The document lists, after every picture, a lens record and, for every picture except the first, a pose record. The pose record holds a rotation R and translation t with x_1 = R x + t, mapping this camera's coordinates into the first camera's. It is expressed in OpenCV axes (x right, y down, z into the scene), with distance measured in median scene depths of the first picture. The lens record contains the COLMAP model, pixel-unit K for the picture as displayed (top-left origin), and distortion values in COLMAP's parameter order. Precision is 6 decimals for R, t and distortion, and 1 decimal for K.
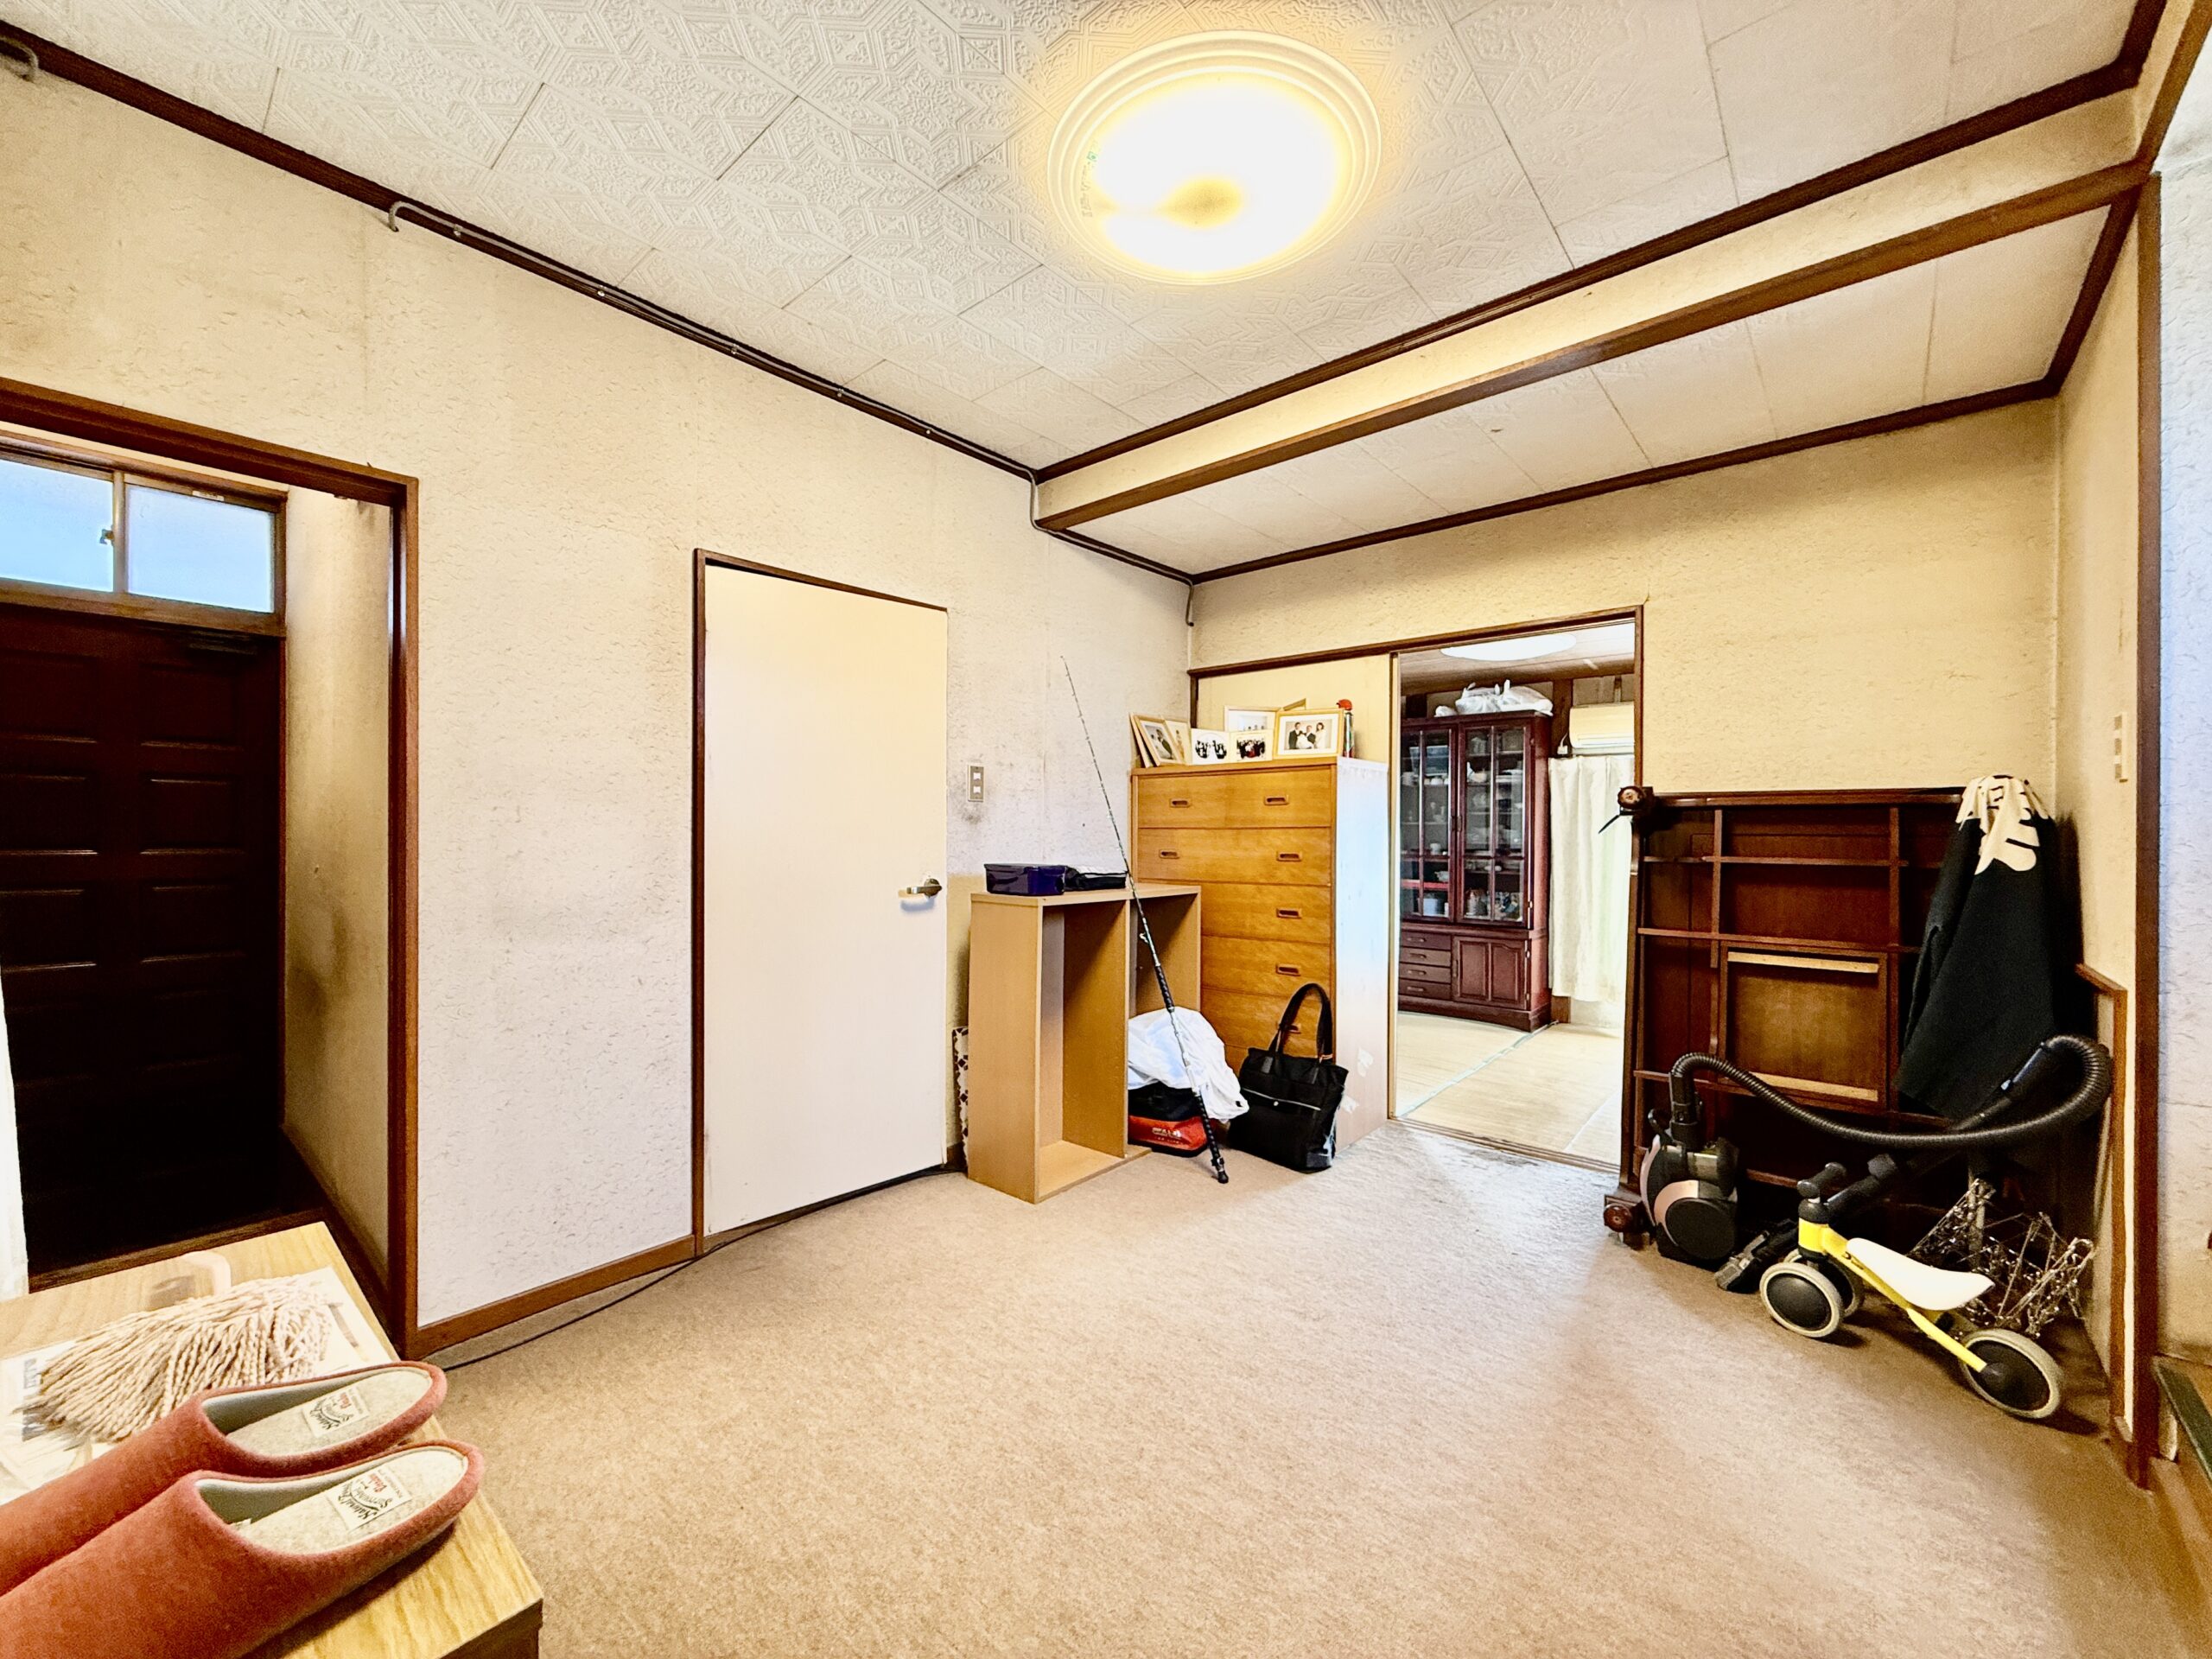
lens RADIAL K [[878.6, 0, 1104.0], [0, 878.6, 831.8], [0, 0, 1]] dist [-0.000149, 0.000275]
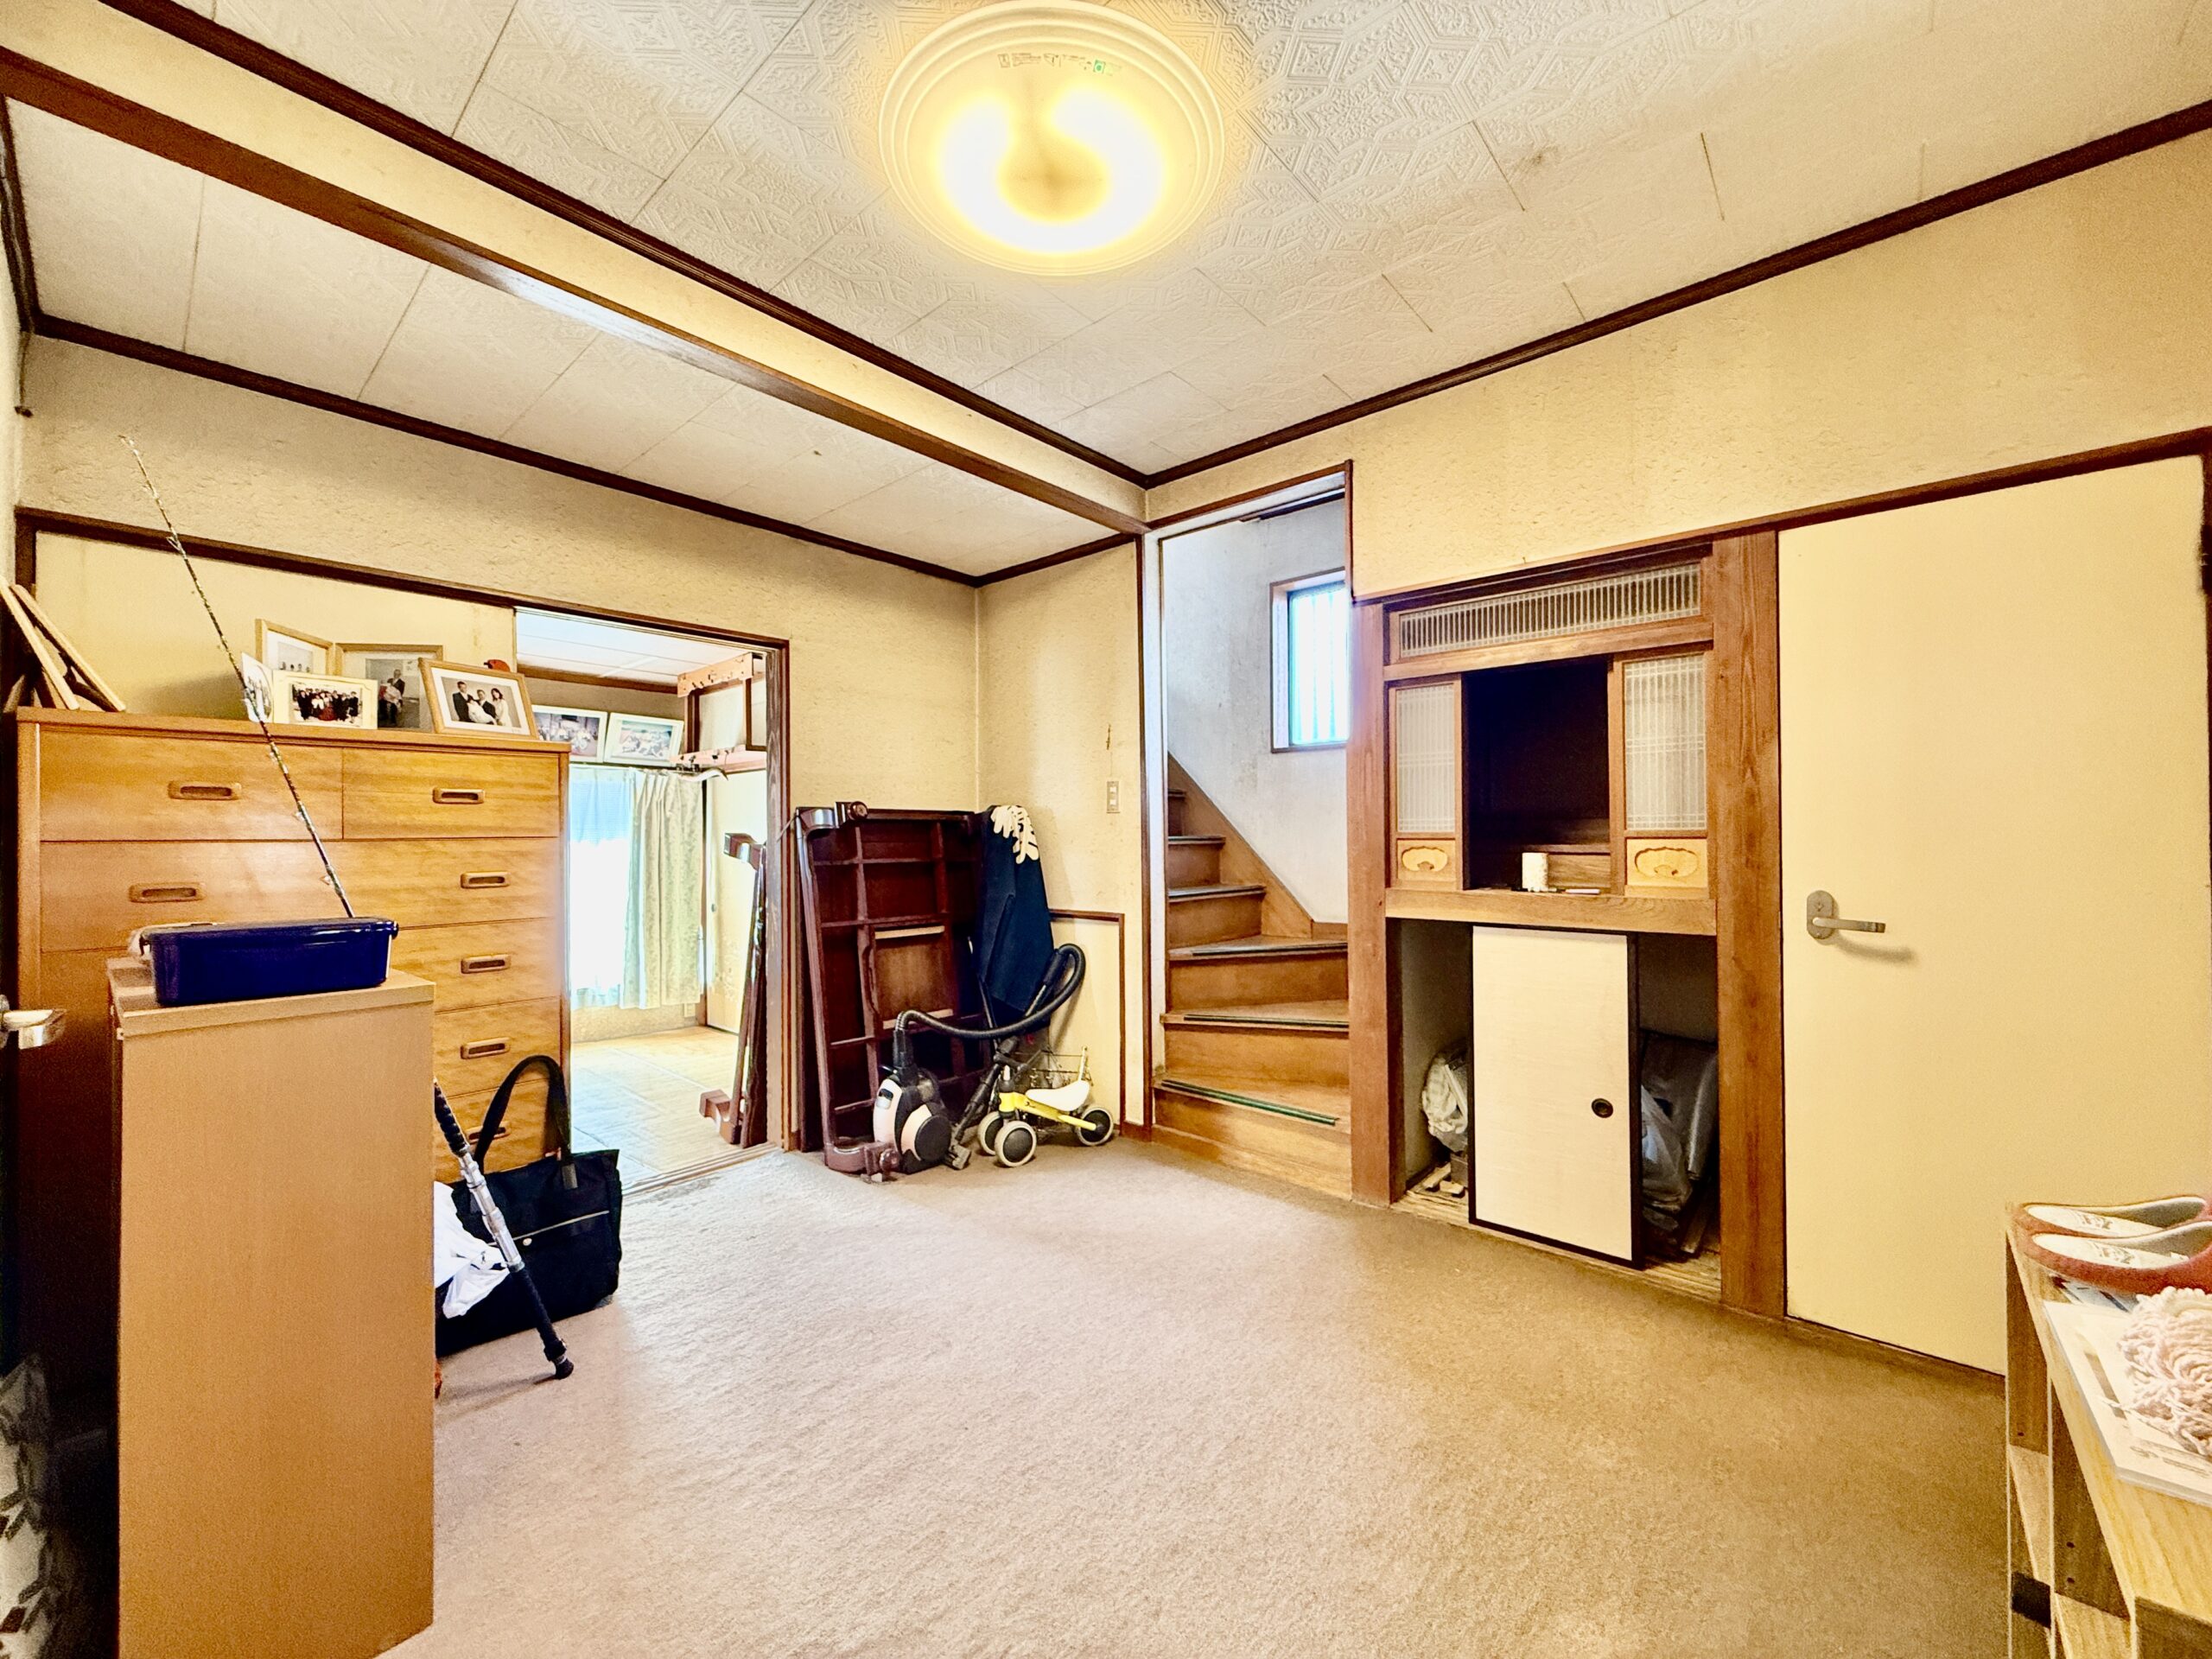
lens RADIAL K [[878.6, 0, 1102.6], [0, 878.6, 828.7], [0, 0, 1]] dist [-0.000149, 0.000275]
pose [[0.006809, 0.005962, 0.999959, -0.475075], [0.008956, 0.999942, -0.006023, -0.003784], [-0.999937, 0.008996, 0.006755, 0.536829]]
